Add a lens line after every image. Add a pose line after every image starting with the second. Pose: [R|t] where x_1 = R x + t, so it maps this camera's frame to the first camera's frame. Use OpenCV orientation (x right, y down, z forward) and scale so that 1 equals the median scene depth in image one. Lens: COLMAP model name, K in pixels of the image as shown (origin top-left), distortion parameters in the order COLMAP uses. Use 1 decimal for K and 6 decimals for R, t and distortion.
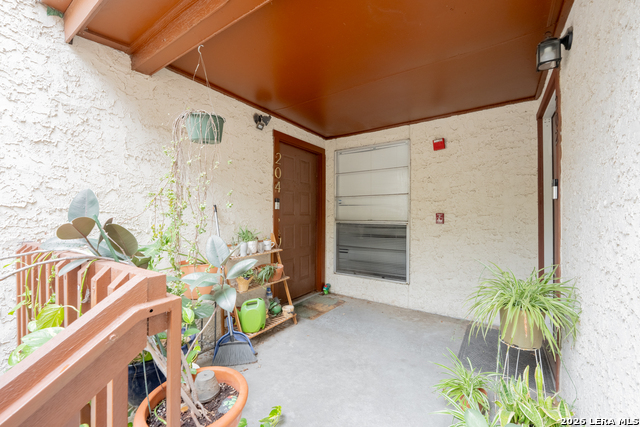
lens RADIAL K [[262.1, 0, 322.8], [0, 262.1, 213.8], [0, 0, 1]] dist [-0.011445, -0.000139]
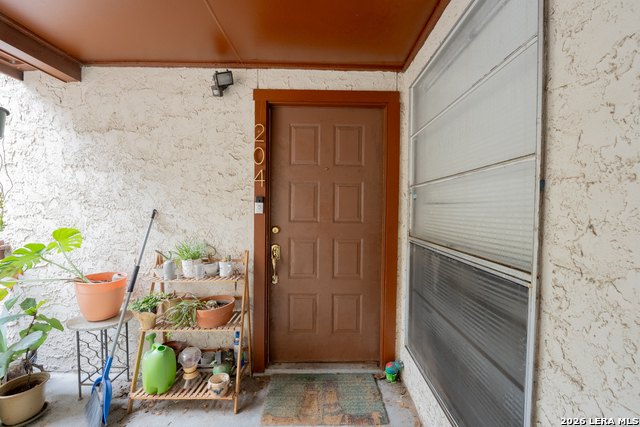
lens RADIAL K [[262.1, 0, 320.9], [0, 262.1, 212.4], [0, 0, 1]] dist [-0.011445, -0.000139]
pose [[0.567161, 0.014007, -0.823488, 0.671348], [-0.003458, 0.999887, 0.014626, -0.045908], [0.823600, -0.005447, 0.567145, 1.183210]]
